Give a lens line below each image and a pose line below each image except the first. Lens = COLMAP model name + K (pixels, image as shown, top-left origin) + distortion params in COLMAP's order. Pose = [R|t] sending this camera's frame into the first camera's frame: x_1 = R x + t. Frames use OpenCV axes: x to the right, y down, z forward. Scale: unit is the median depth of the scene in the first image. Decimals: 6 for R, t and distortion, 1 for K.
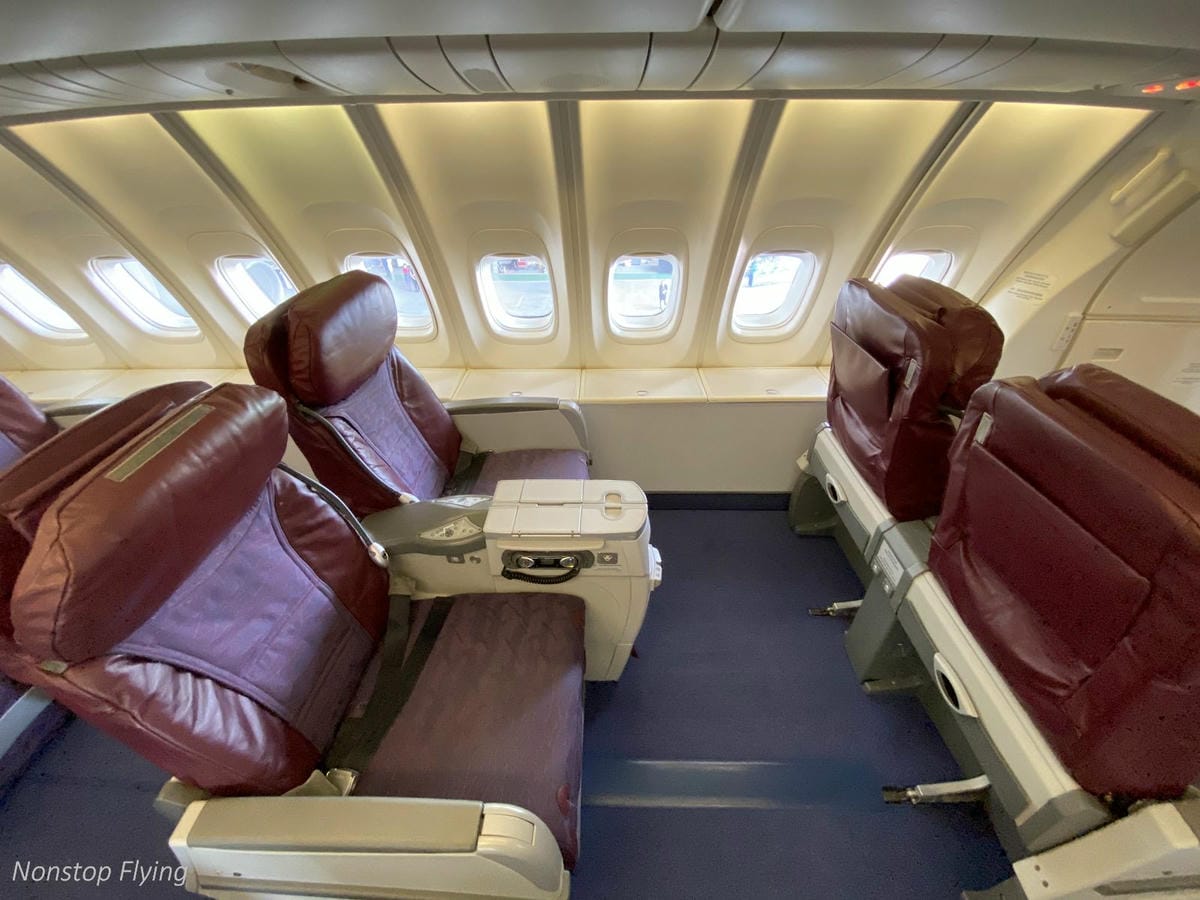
lens RADIAL K [[526.0, 0, 600.0], [0, 526.0, 450.0], [0, 0, 1]] dist [0.000546, 0.000274]
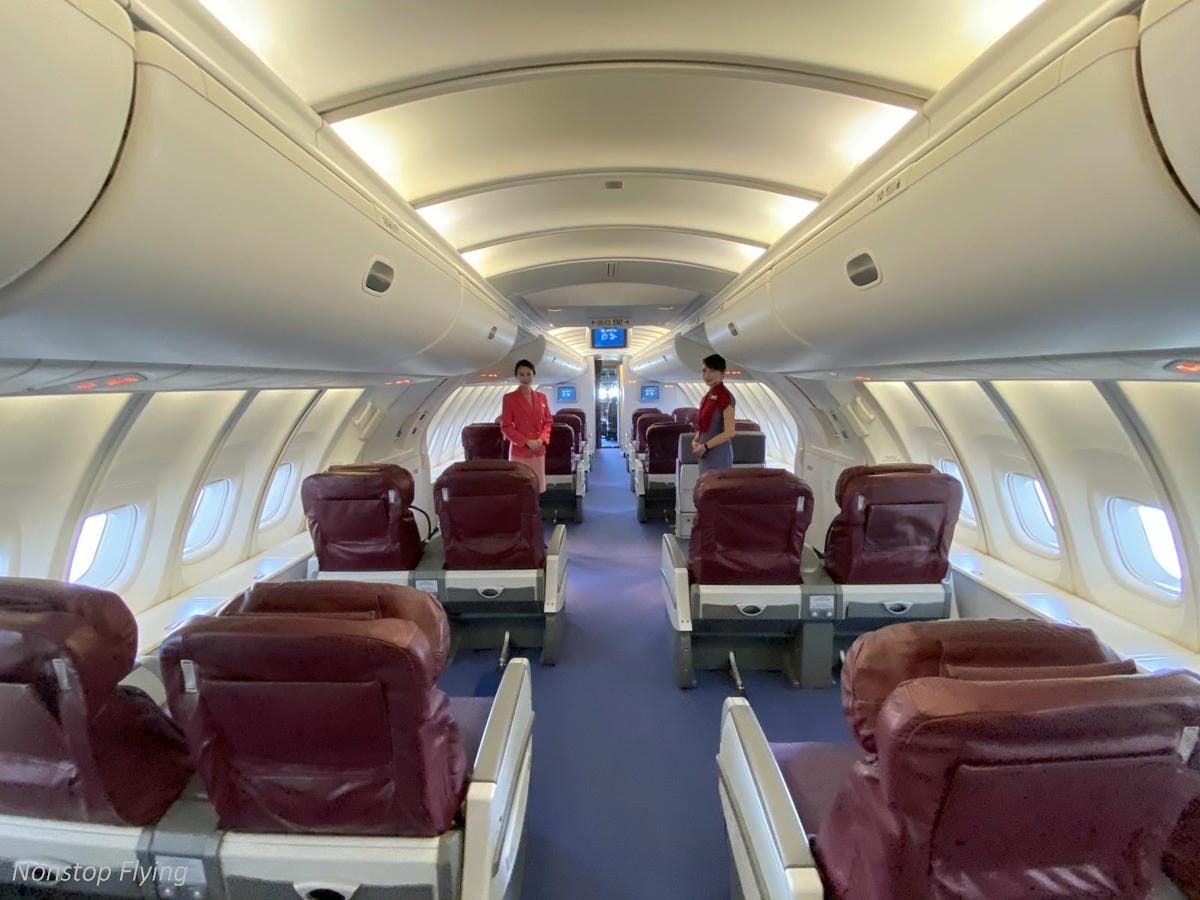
lens RADIAL K [[526.0, 0, 600.0], [0, 526.0, 450.0], [0, 0, 1]] dist [0.000546, 0.000274]
pose [[0.040316, -0.135458, 0.989962, -0.195127], [0.590643, 0.802365, 0.085735, 0.006257], [-0.805925, 0.581258, 0.112356, -0.005666]]
